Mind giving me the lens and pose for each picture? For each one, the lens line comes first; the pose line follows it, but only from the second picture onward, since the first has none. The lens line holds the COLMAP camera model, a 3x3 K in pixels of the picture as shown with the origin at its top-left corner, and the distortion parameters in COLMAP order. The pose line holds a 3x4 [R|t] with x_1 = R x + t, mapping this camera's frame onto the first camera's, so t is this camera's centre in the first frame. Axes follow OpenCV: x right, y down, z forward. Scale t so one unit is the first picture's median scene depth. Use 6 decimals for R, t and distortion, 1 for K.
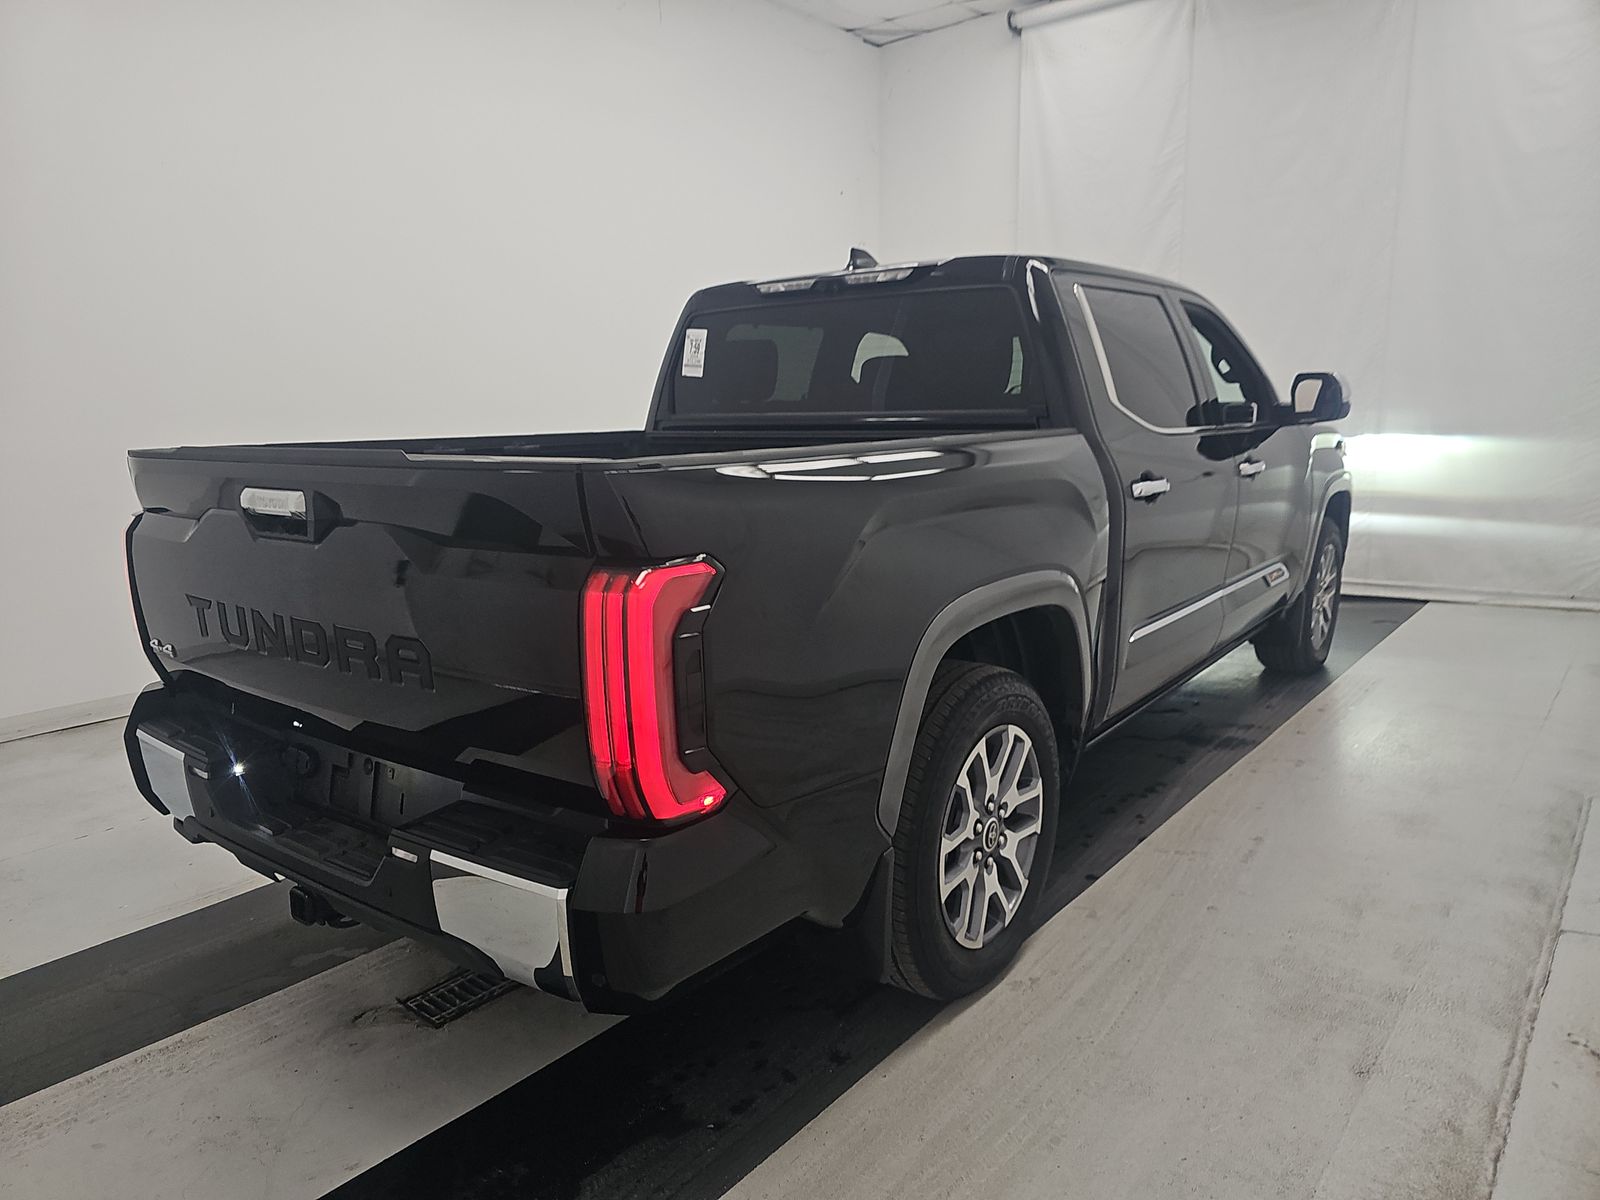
lens RADIAL K [[1088.7, 0, 800.0], [0, 1088.7, 600.0], [0, 0, 1]] dist [-0.028195, -0.000596]
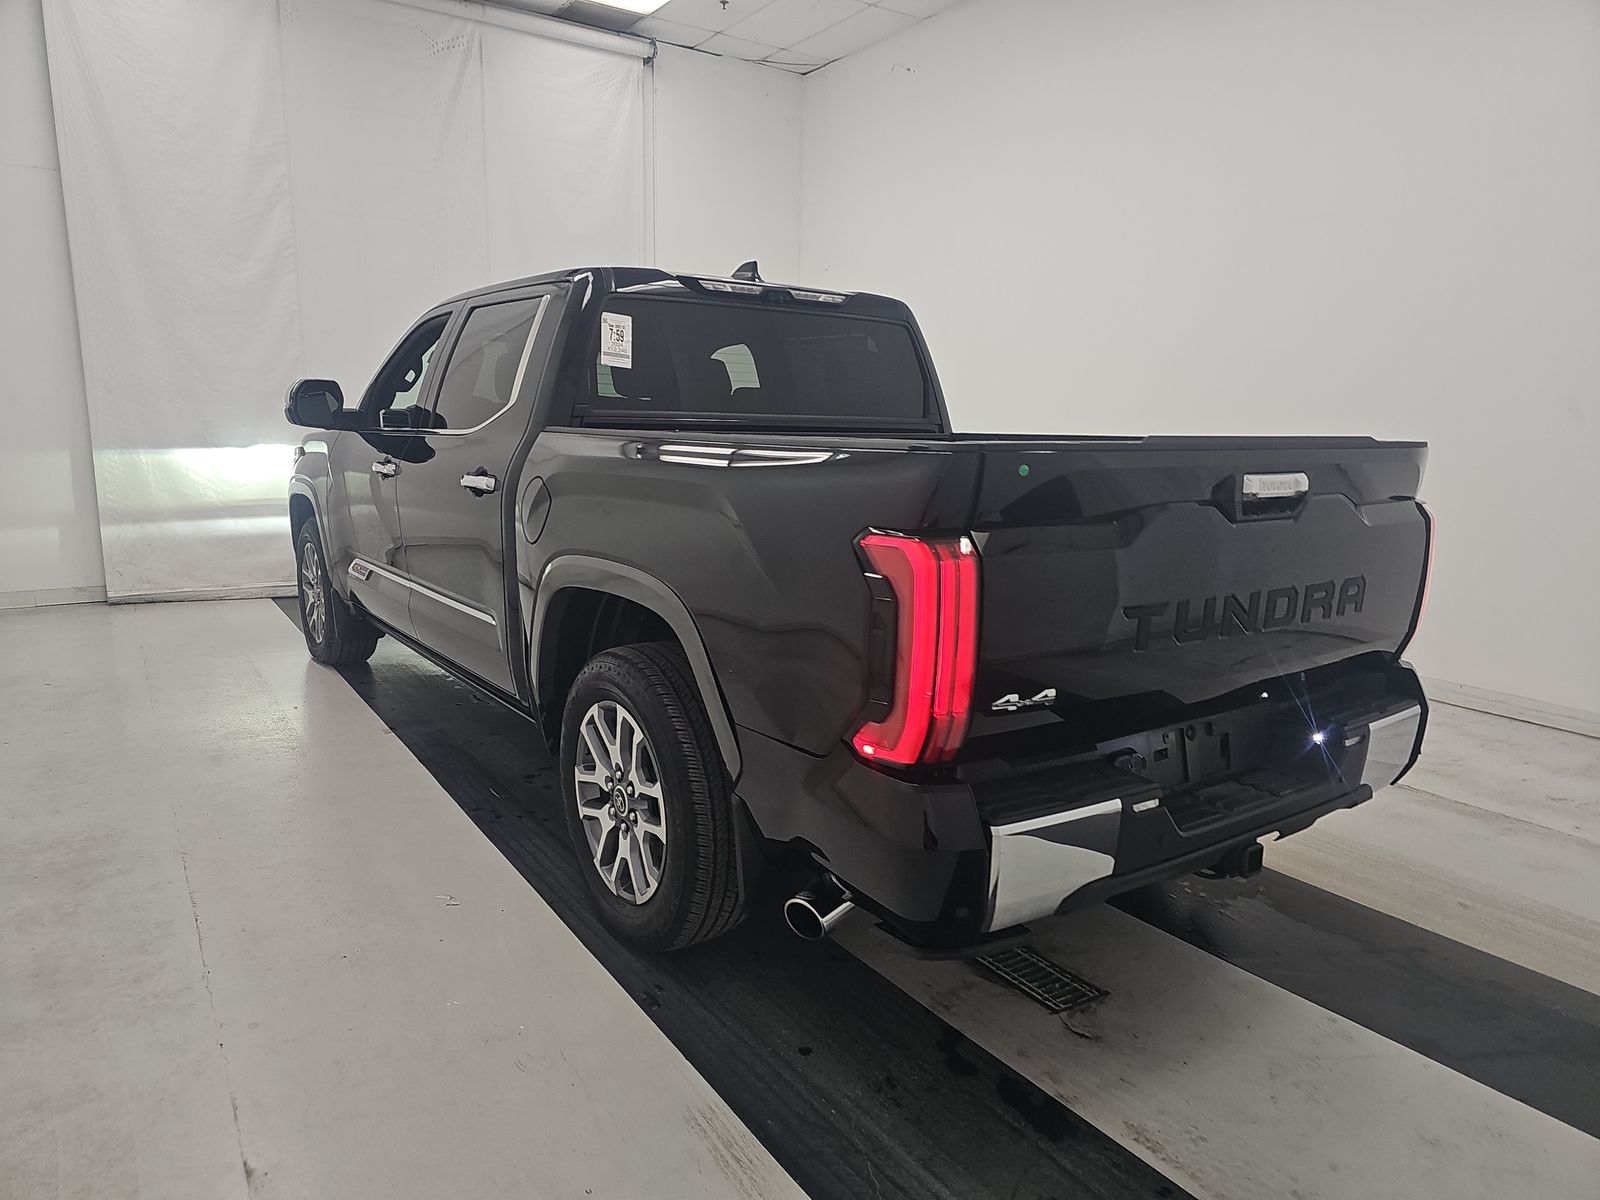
lens RADIAL K [[1059.3, 0, 800.0], [0, 1059.3, 600.0], [0, 0, 1]] dist [-0.001632, -0.000350]
pose [[0.290249, -0.134887, 0.947397, -0.903168], [0.144927, 0.984793, 0.095811, -0.081029], [-0.945913, 0.109494, 0.305384, 0.622632]]
